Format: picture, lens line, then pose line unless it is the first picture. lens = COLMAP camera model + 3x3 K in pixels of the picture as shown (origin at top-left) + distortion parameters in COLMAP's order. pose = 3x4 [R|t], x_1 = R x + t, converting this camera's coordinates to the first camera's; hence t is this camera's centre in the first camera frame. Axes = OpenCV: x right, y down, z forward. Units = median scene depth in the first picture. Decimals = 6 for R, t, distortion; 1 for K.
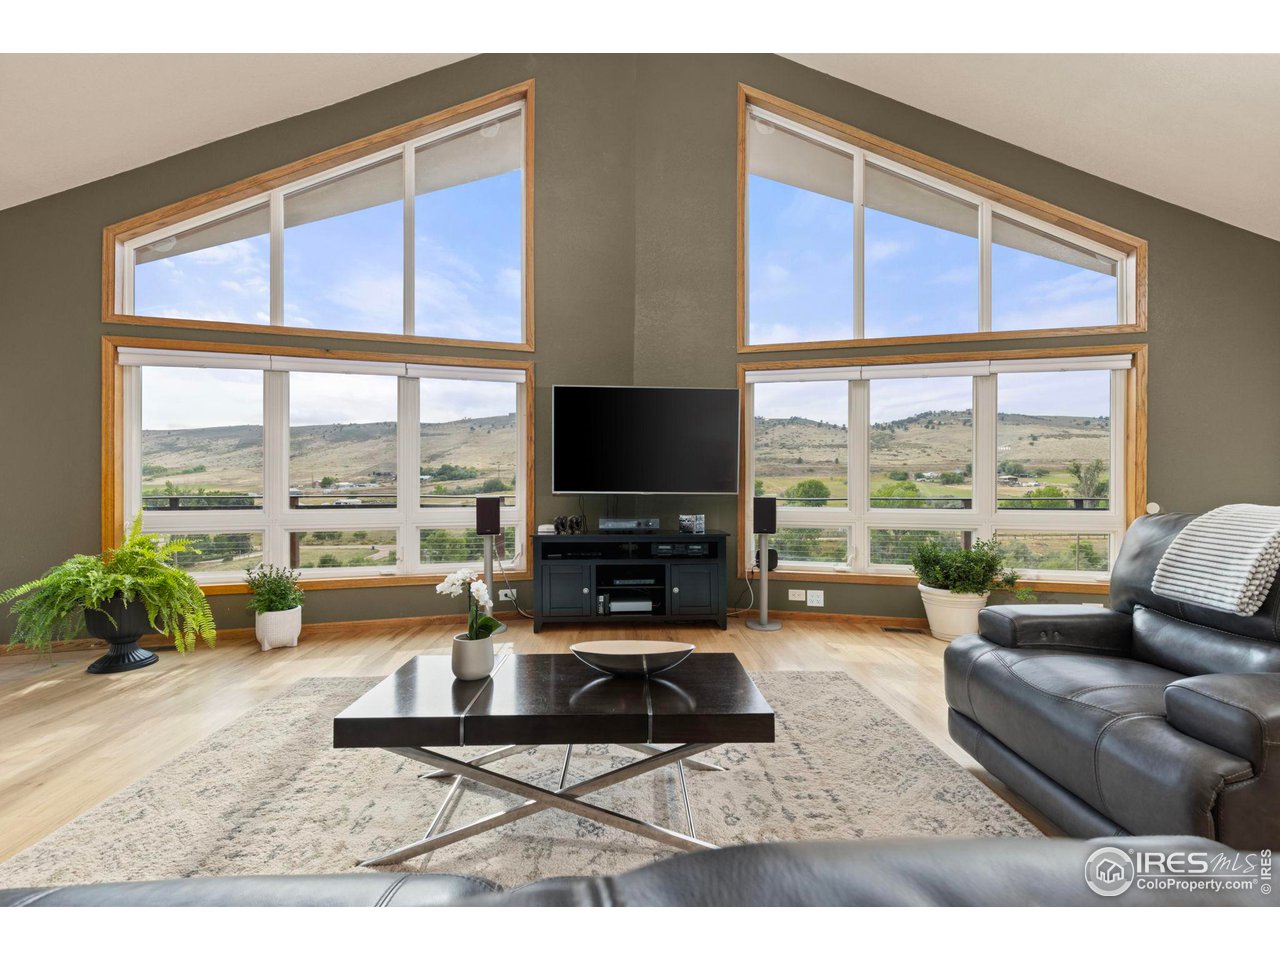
lens RADIAL K [[566.4, 0, 647.0], [0, 566.4, 481.3], [0, 0, 1]] dist [0.004427, -0.001233]
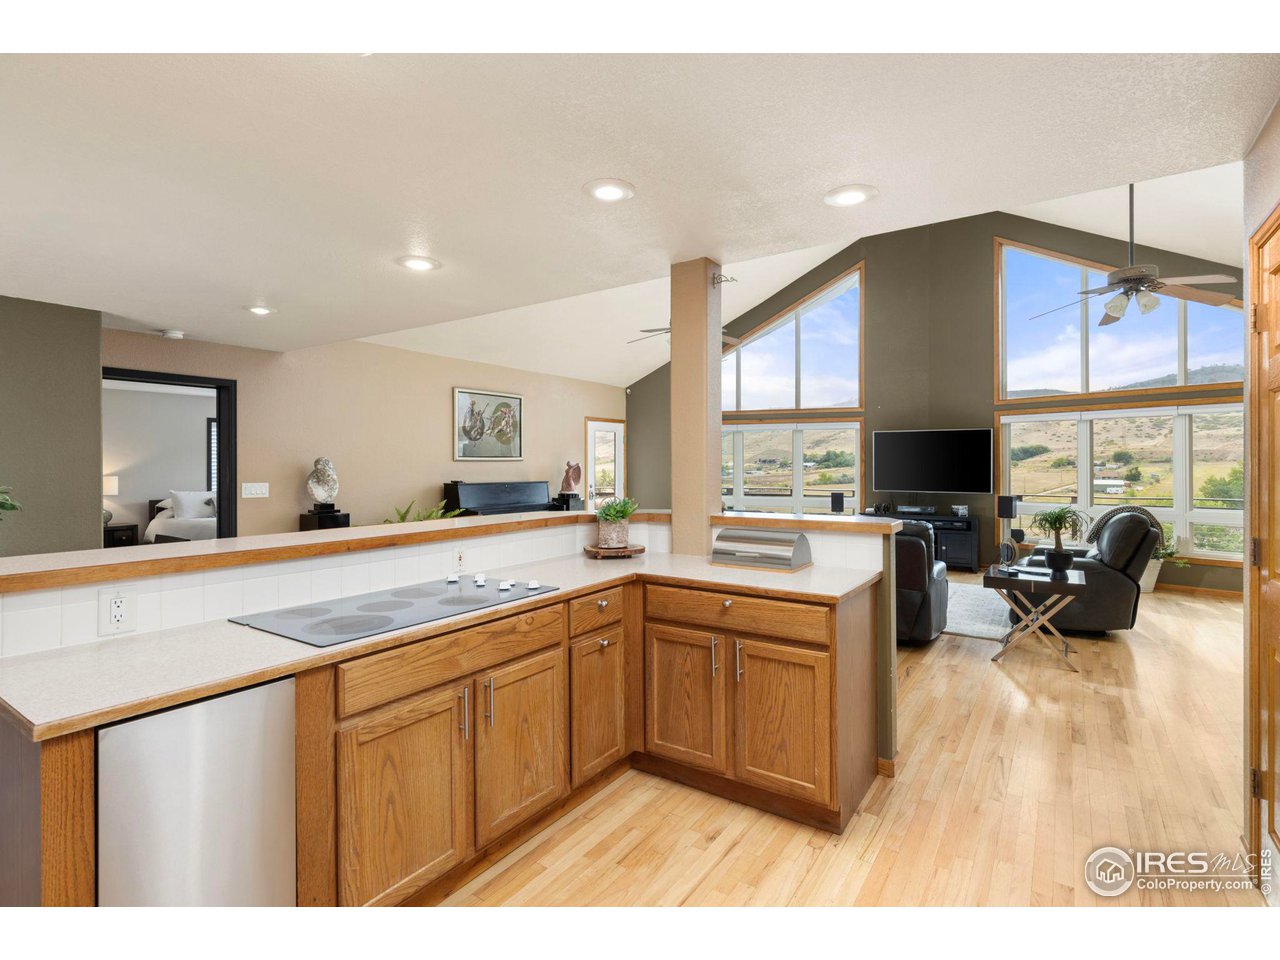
lens RADIAL K [[627.2, 0, 650.7], [0, 627.2, 476.2], [0, 0, 1]] dist [-0.011771, -0.000108]
pose [[0.813339, 0.006756, -0.581751, 0.412451], [0.000450, 0.999925, 0.012242, -0.049313], [0.581790, -0.010219, 0.813275, -1.026053]]
